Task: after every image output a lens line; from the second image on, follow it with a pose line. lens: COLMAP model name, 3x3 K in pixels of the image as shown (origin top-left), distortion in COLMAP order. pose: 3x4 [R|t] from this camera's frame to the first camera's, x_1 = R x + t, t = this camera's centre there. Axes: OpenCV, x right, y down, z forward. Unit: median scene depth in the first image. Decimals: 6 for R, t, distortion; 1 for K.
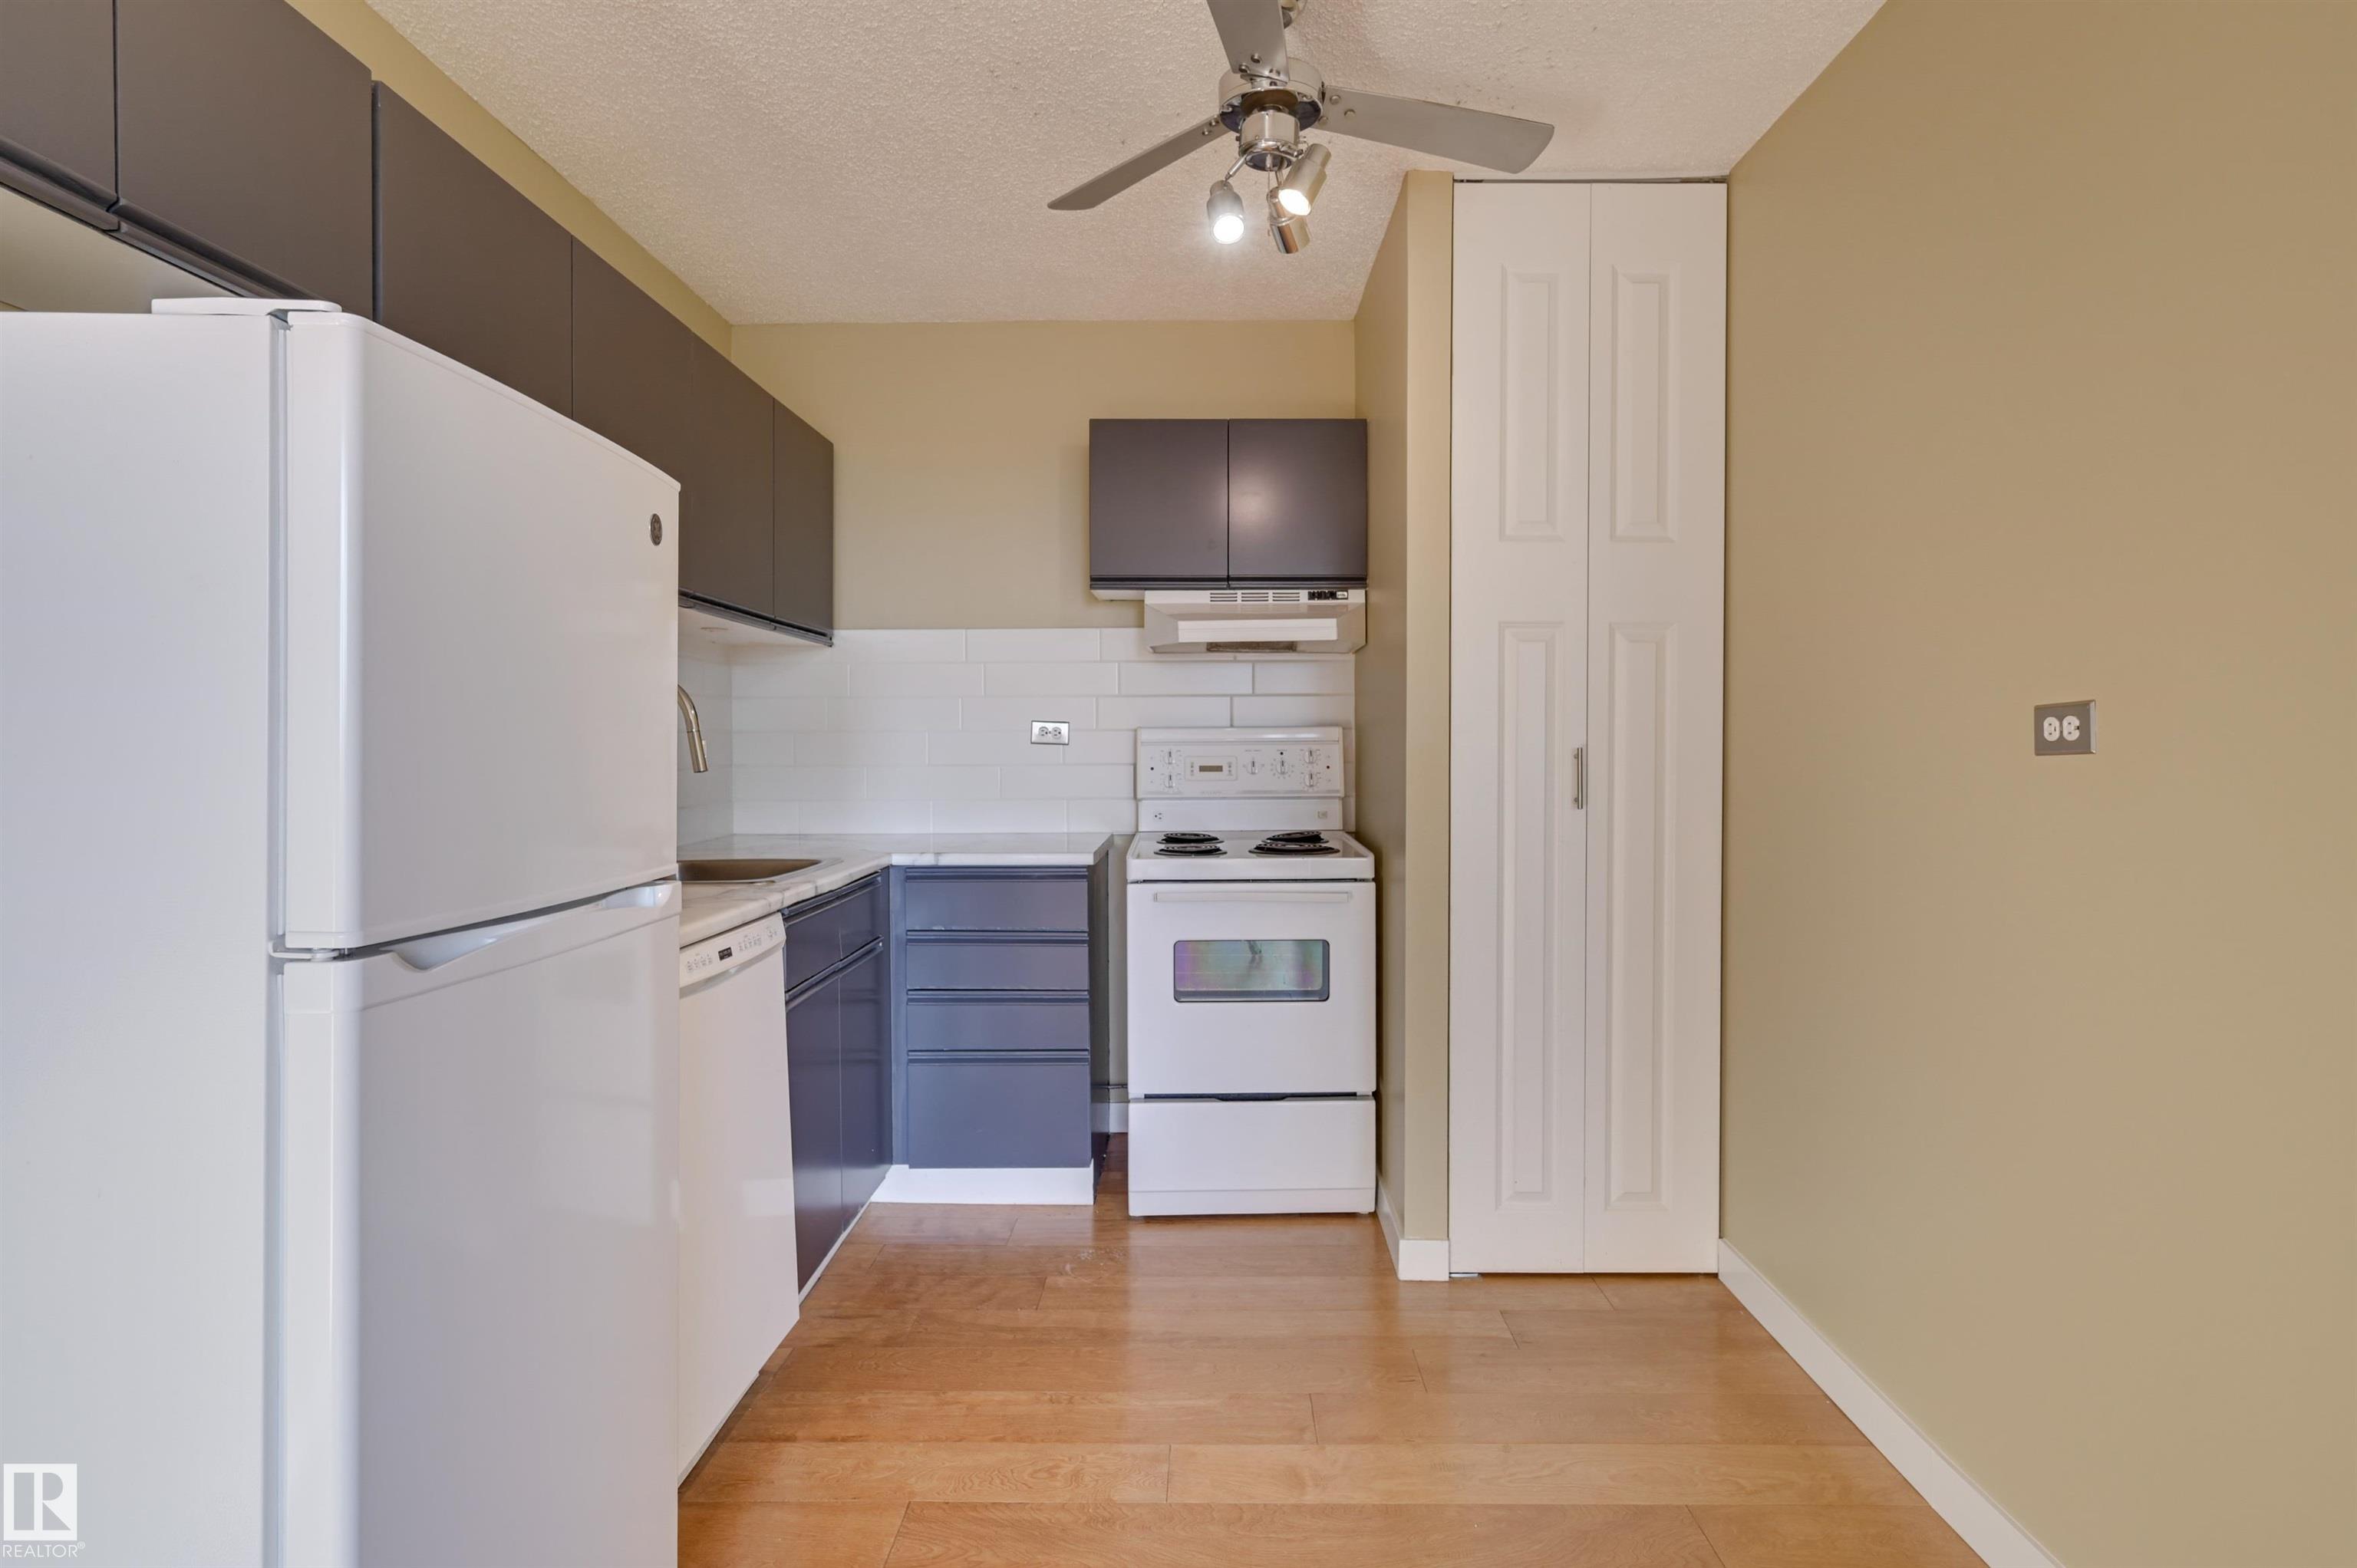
lens RADIAL K [[1217.5, 0, 1212.6], [0, 1217.5, 754.6], [0, 0, 1]] dist [-0.000594, -0.000287]
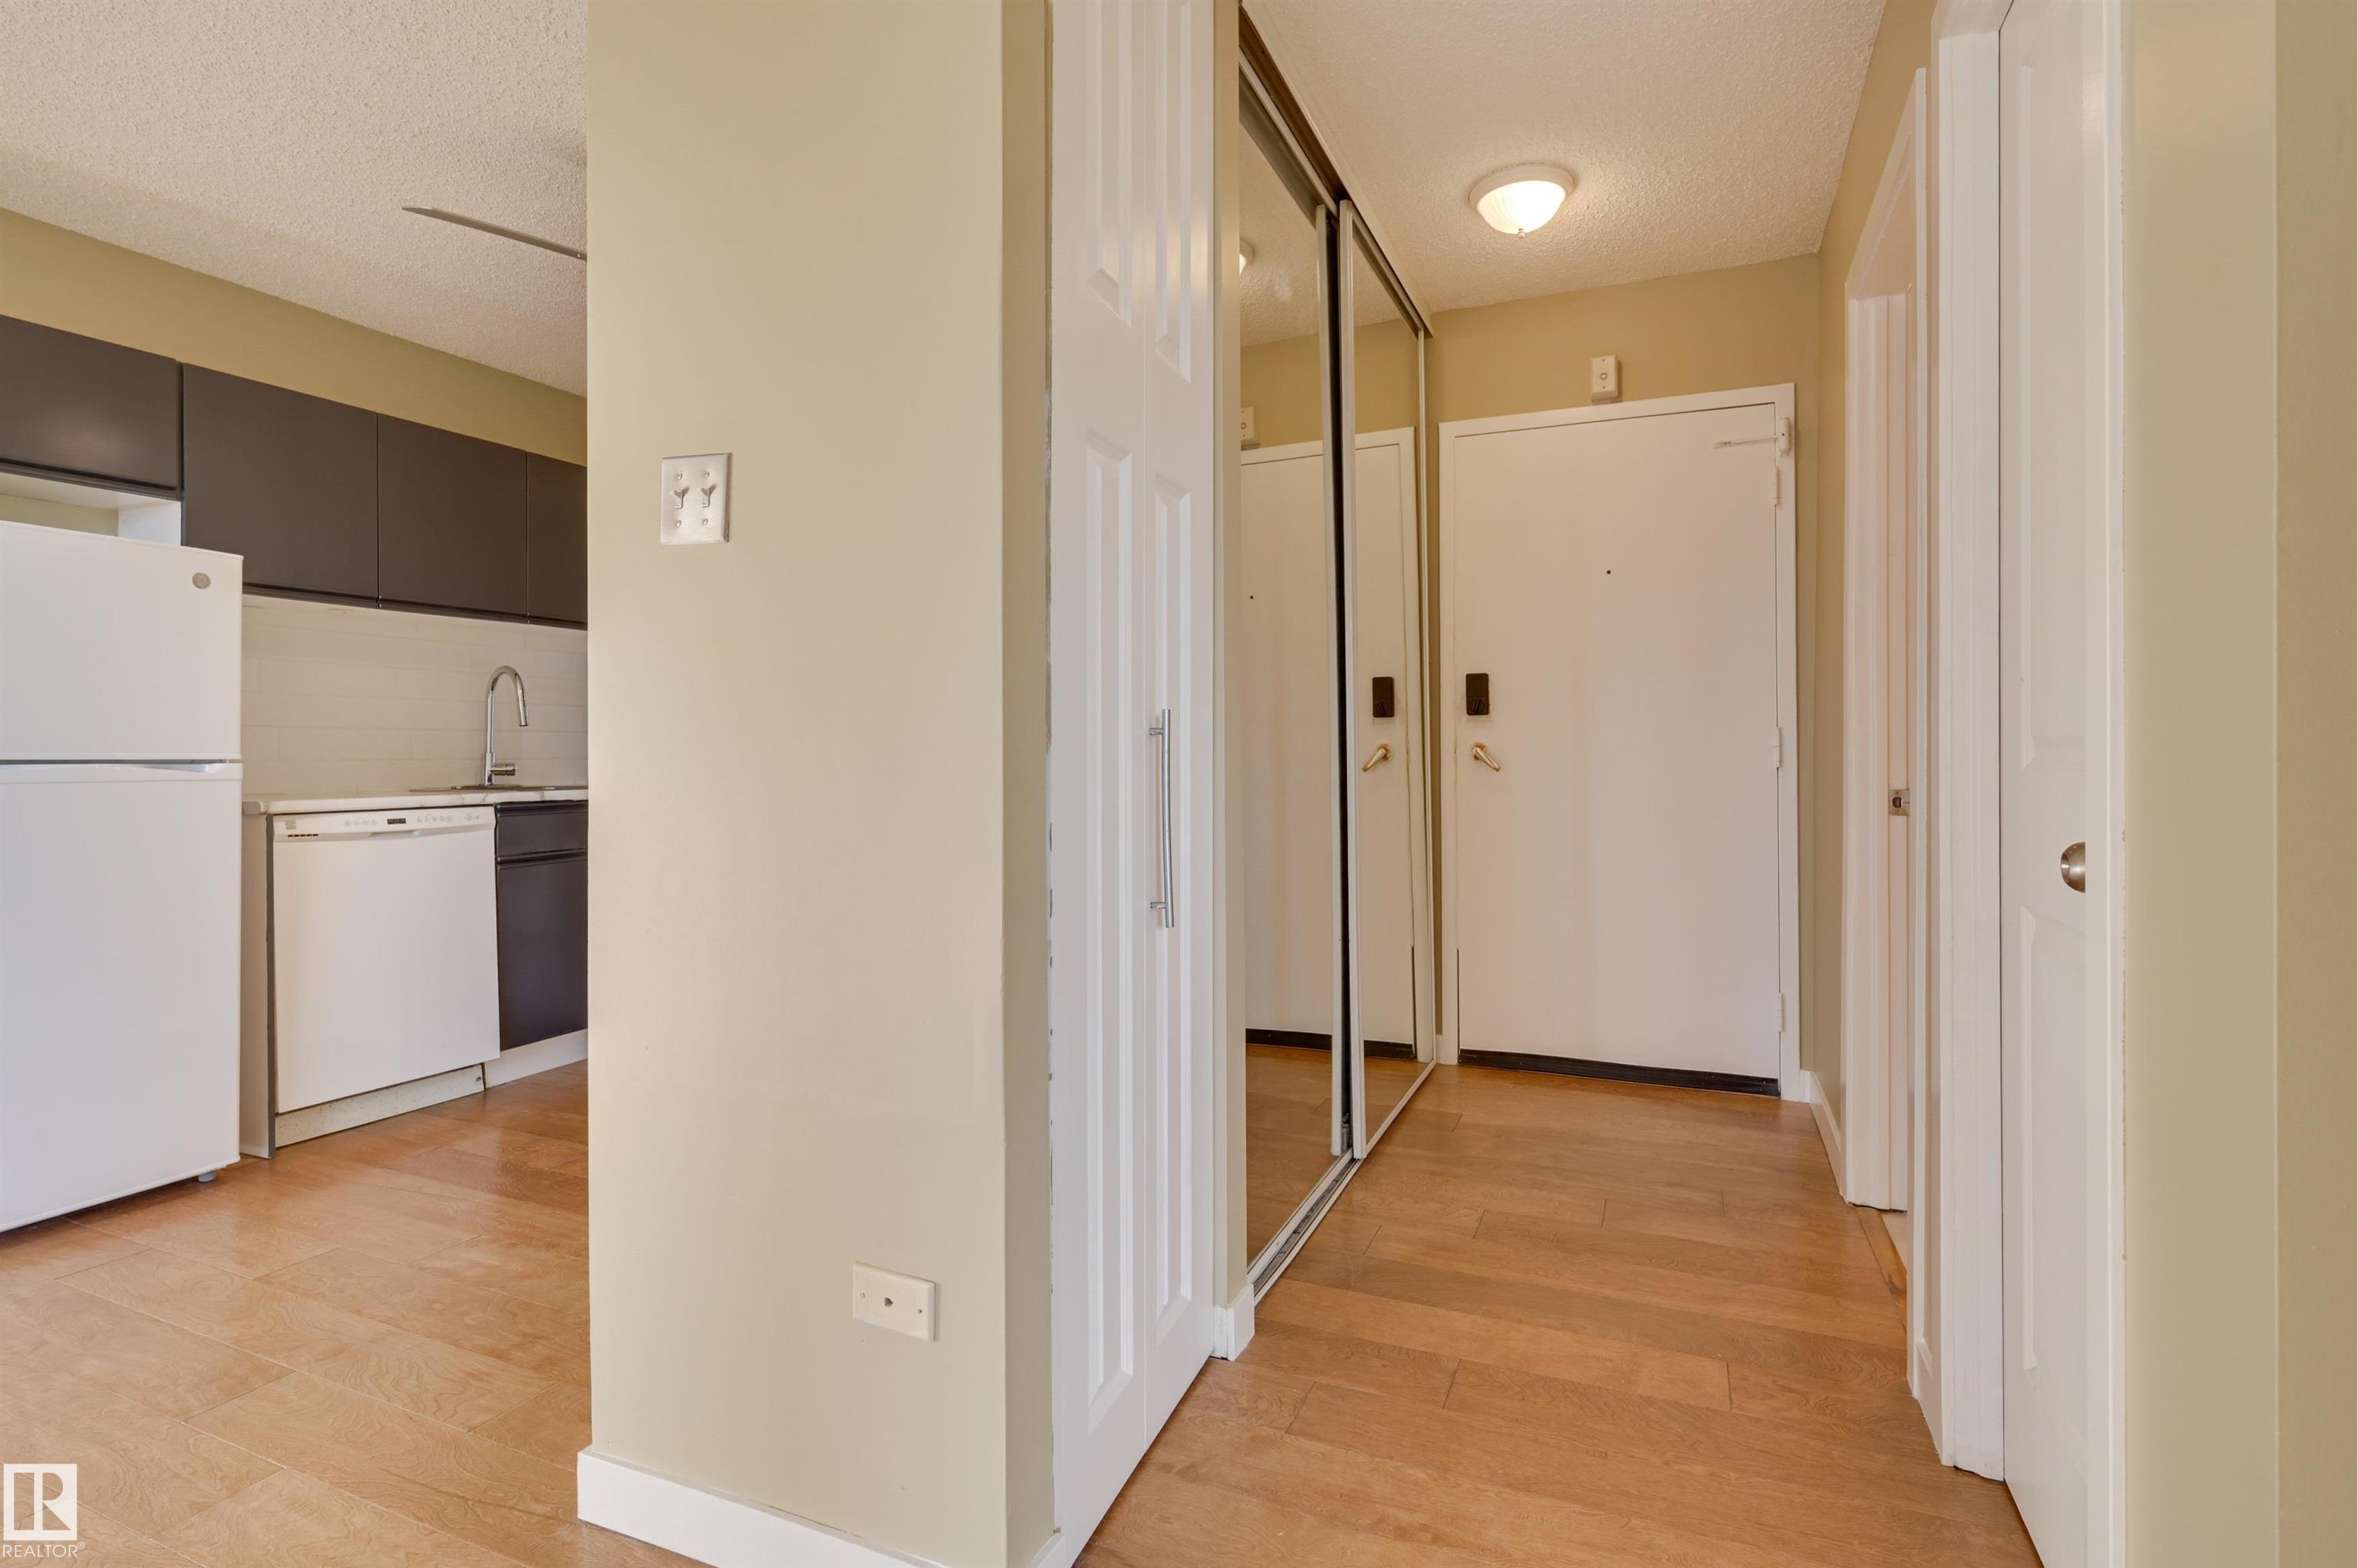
lens RADIAL K [[1136.9, 0, 1183.9], [0, 1136.9, 747.5], [0, 0, 1]] dist [-0.001657, 0.000022]
pose [[0.918832, -0.005502, -0.394611, 0.839825], [0.001301, 0.999940, -0.010911, 0.051973], [0.394647, 0.009512, 0.918783, -0.026883]]
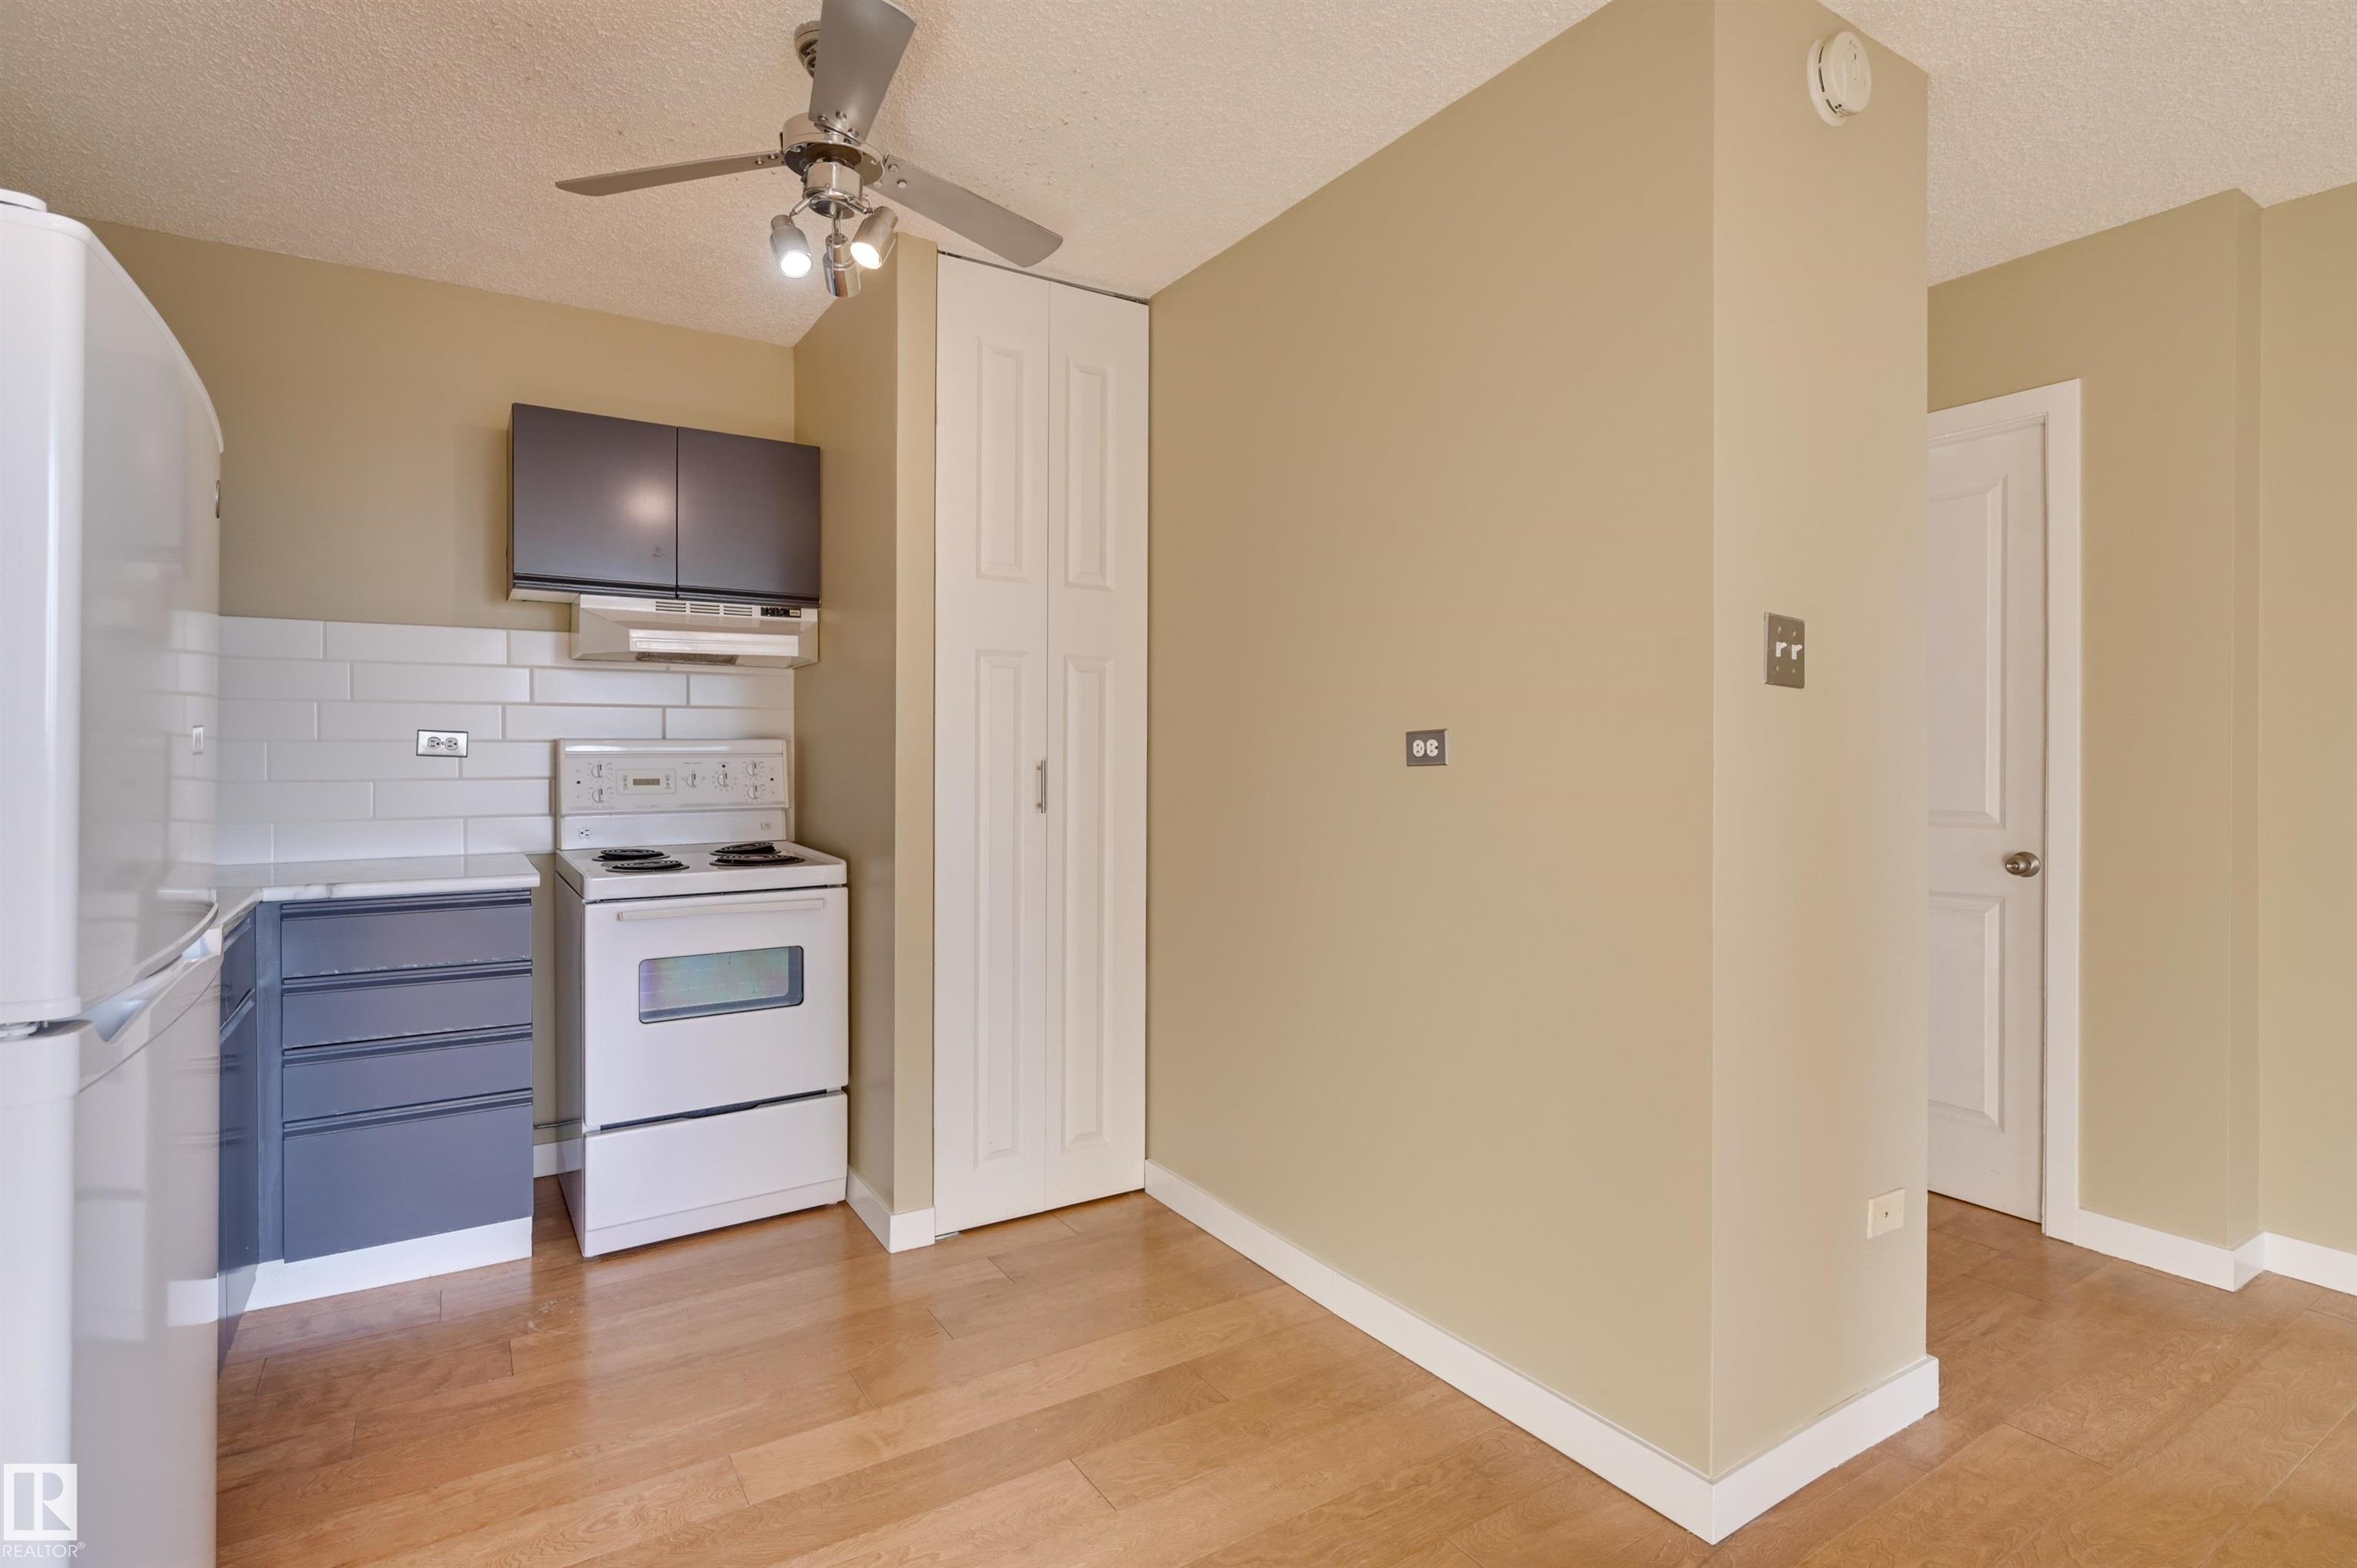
lens RADIAL K [[1153.8, 0, 1194.0], [0, 1153.8, 756.7], [0, 0, 1]] dist [0.000868, 0.000268]
pose [[0.840373, 0.001127, 0.542007, -0.158889], [0.003082, 0.999972, -0.006857, -0.001094], [-0.542000, 0.007432, 0.840346, -0.008881]]
